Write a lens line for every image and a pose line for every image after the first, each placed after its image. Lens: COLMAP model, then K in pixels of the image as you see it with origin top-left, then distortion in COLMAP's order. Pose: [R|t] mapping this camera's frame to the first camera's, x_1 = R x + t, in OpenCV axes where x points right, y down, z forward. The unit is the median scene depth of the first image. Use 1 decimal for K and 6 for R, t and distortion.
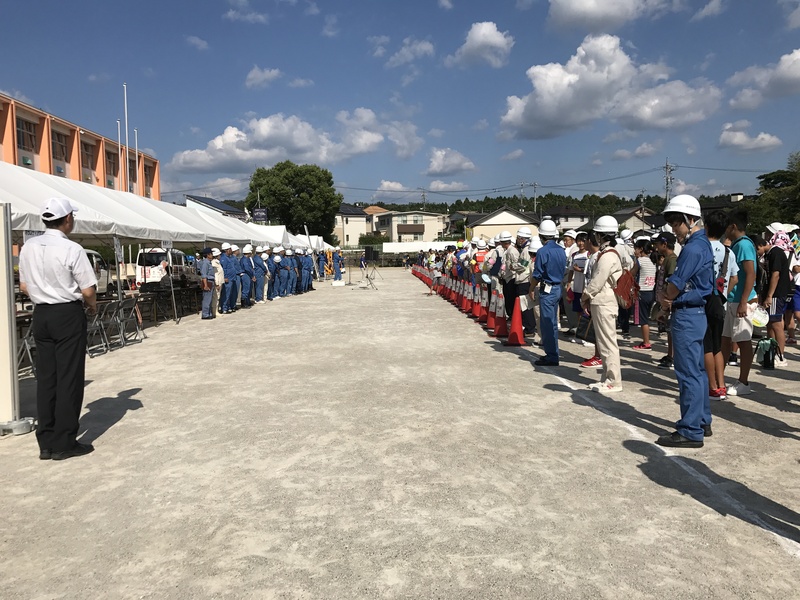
lens RADIAL K [[647.3, 0, 400.0], [0, 647.3, 300.0], [0, 0, 1]] dist [0.021403, 0.001792]
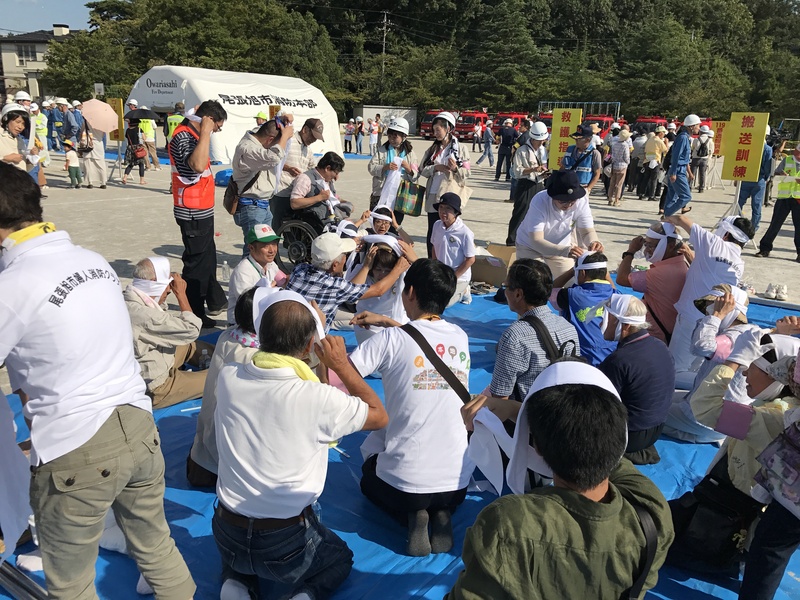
lens RADIAL K [[647.3, 0, 400.0], [0, 647.3, 300.0], [0, 0, 1]] dist [0.021403, 0.001792]
pose [[0.588374, -0.186926, 0.786686, 0.141351], [0.009324, 0.974416, 0.224560, -0.029735], [-0.808535, -0.124790, 0.575063, 0.312702]]
